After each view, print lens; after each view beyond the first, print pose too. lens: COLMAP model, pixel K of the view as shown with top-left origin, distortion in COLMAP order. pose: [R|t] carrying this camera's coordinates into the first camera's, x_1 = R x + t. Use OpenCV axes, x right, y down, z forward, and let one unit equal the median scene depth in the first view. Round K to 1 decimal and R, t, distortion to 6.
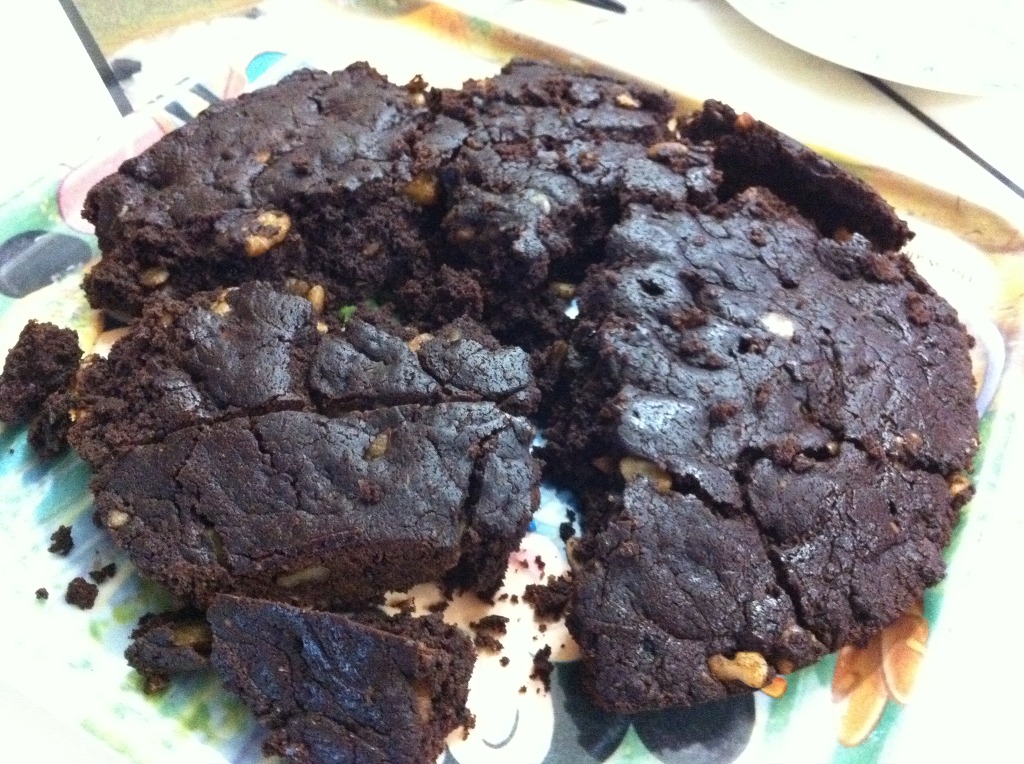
lens RADIAL K [[1031.9, 0, 511.7], [0, 1031.9, 383.6], [0, 0, 1]] dist [0.104207, -0.426164]
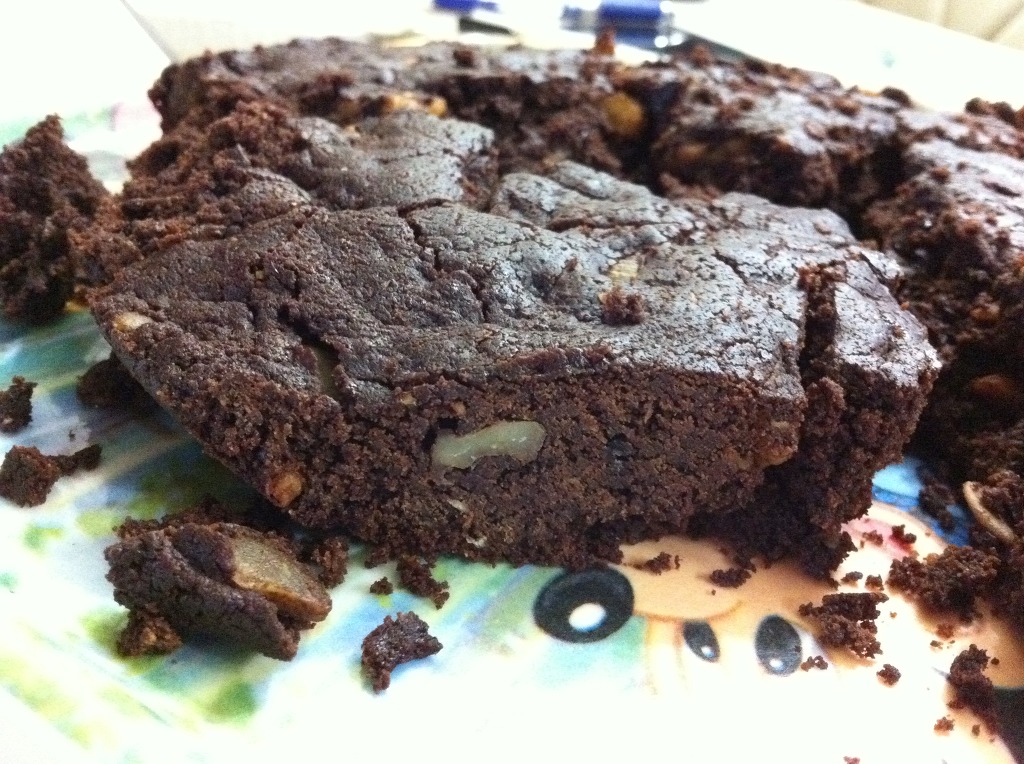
lens RADIAL K [[1031.9, 0, 511.7], [0, 1031.9, 383.6], [0, 0, 1]] dist [0.104207, -0.426164]
pose [[0.997218, 0.073053, -0.014785, -0.179357], [-0.073367, 0.927131, -0.367486, 0.329746], [-0.013138, 0.367549, 0.929912, 0.520484]]
